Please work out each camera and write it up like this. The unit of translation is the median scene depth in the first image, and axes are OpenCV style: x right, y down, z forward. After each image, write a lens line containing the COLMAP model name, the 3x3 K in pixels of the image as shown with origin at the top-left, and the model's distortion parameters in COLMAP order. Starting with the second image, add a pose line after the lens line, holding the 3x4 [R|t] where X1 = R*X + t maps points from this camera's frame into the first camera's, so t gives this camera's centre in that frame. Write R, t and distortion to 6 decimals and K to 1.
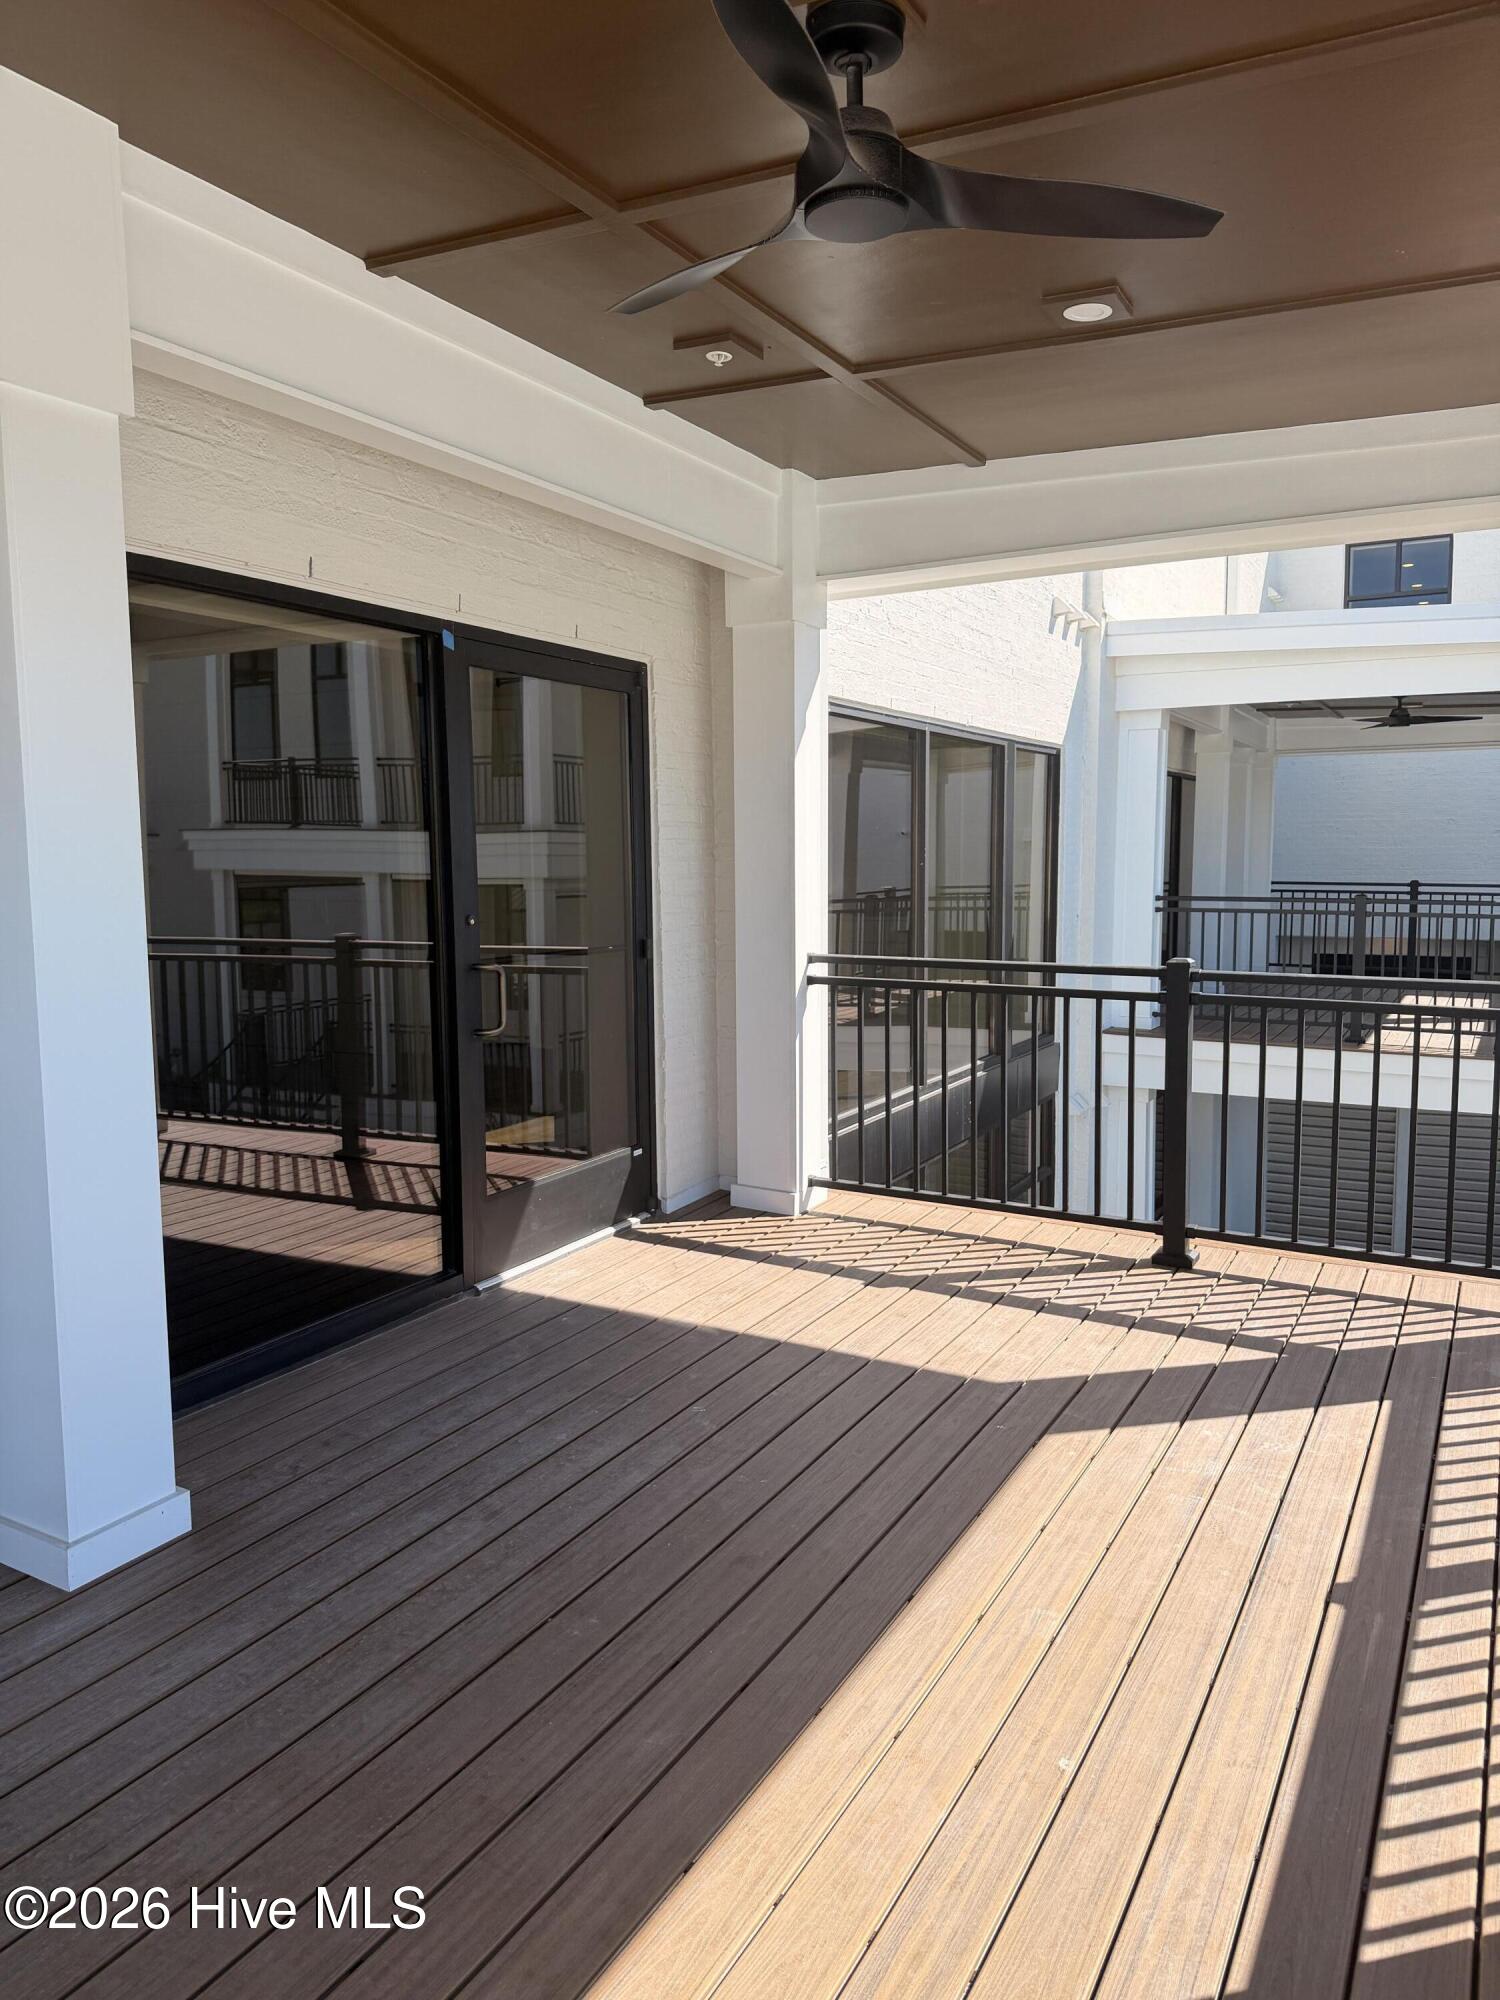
lens RADIAL K [[1415.3, 0, 739.7], [0, 1415.3, 1006.6], [0, 0, 1]] dist [0.102496, -0.172233]
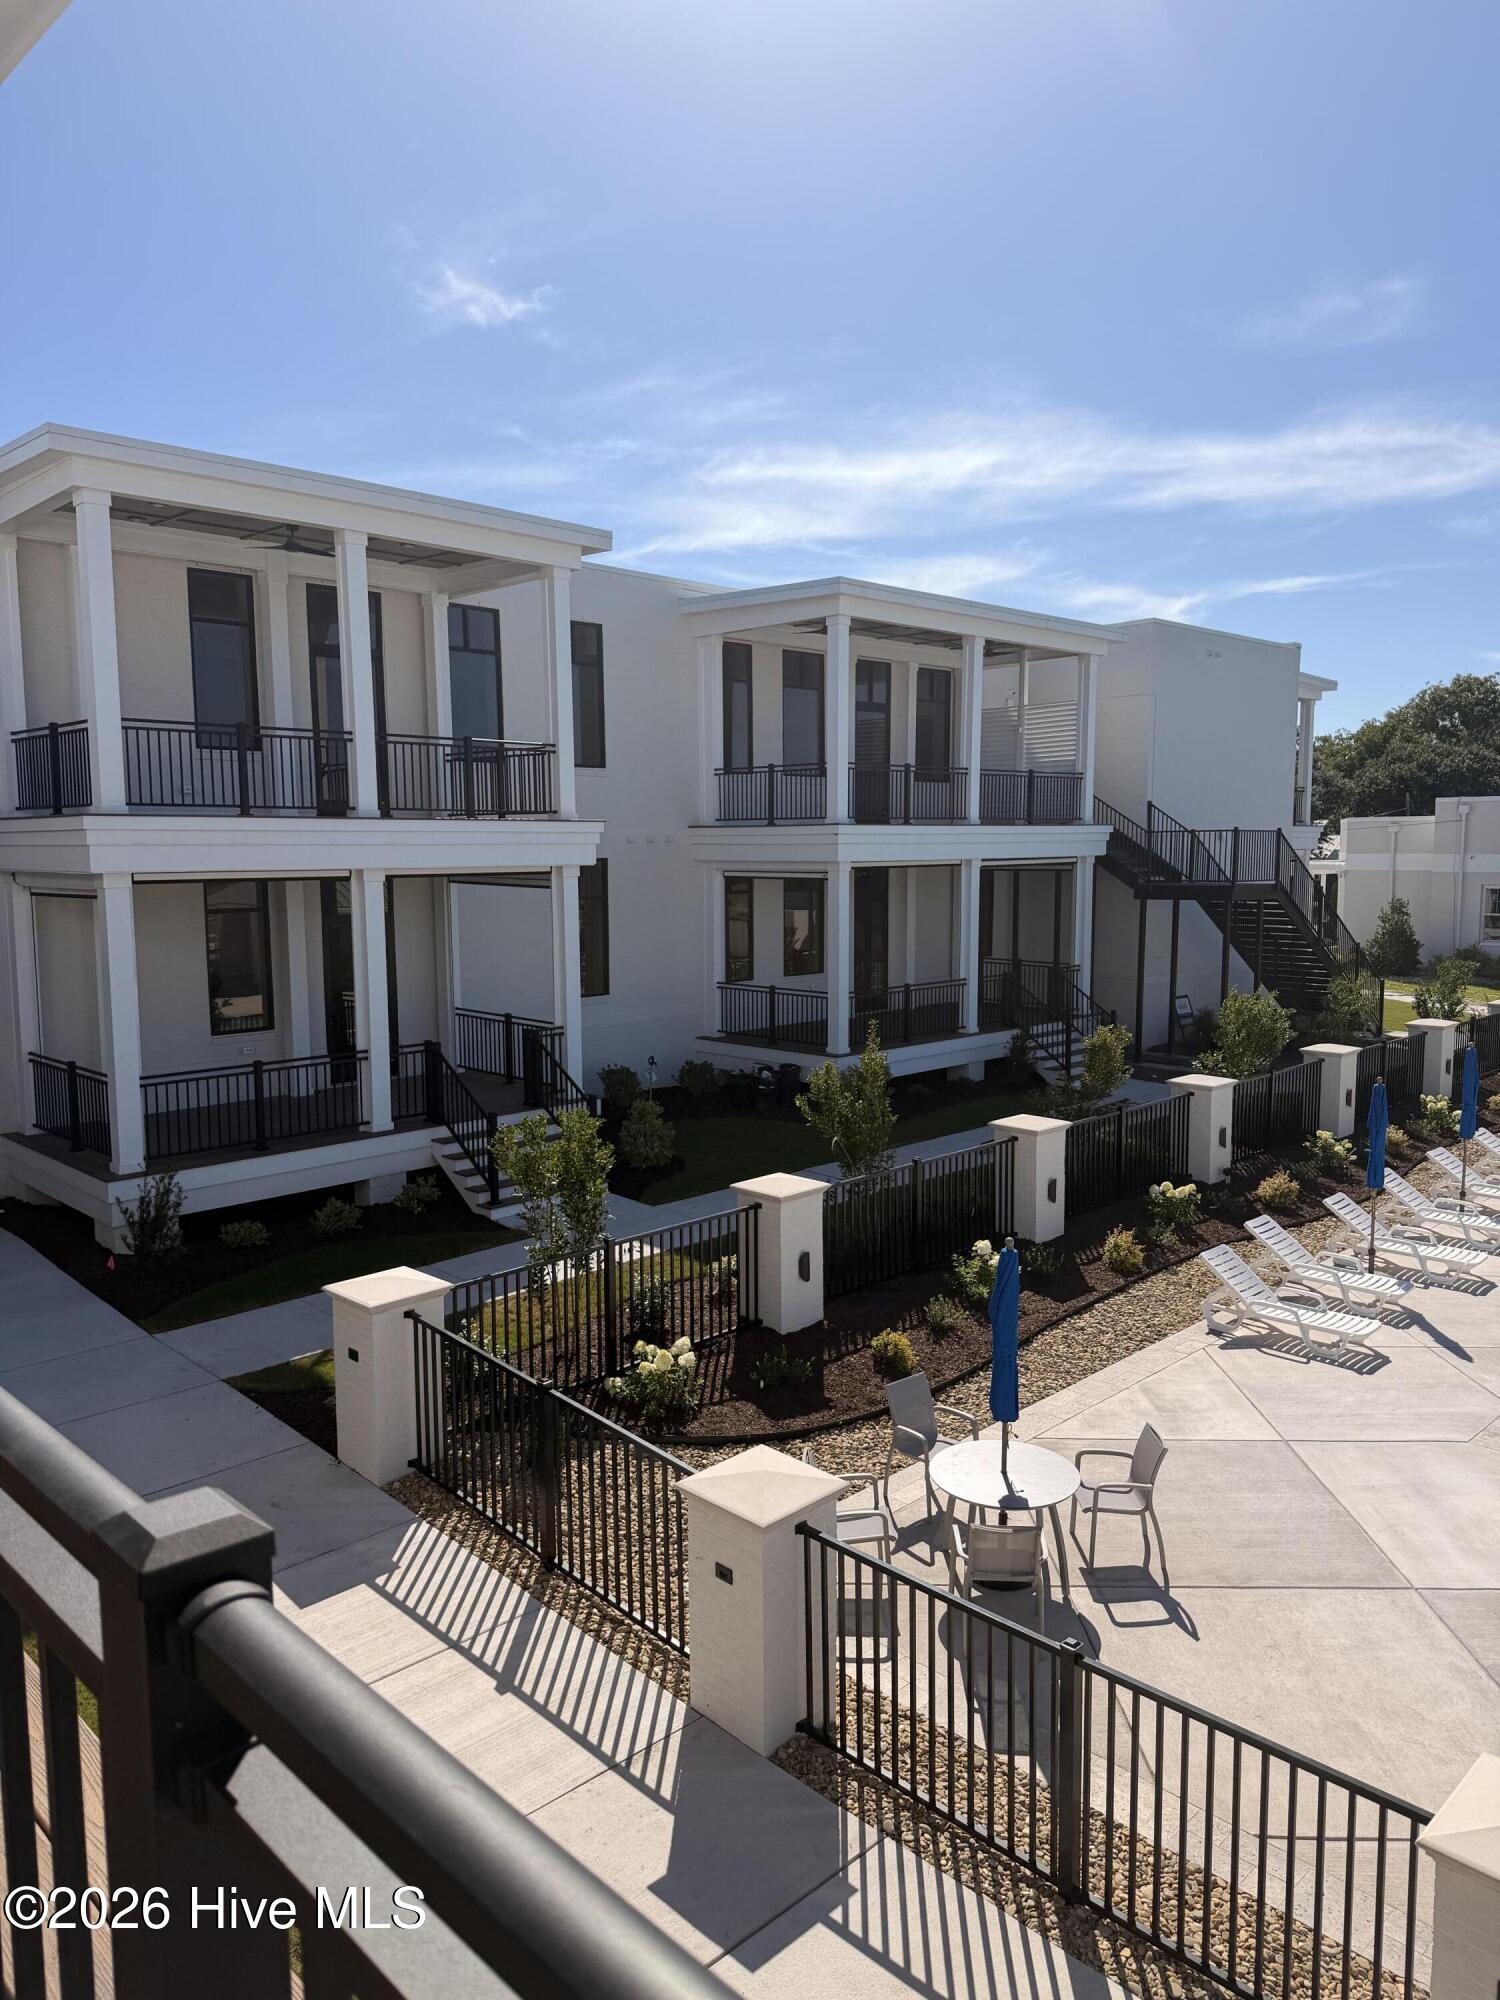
lens RADIAL K [[1415.3, 0, 739.7], [0, 1415.3, 1006.6], [0, 0, 1]] dist [0.102496, -0.172233]
pose [[0.304771, -0.121835, 0.944601, -1.093306], [0.108907, 0.989737, 0.092519, -0.076387], [-0.946179, 0.074676, 0.314912, 0.603033]]
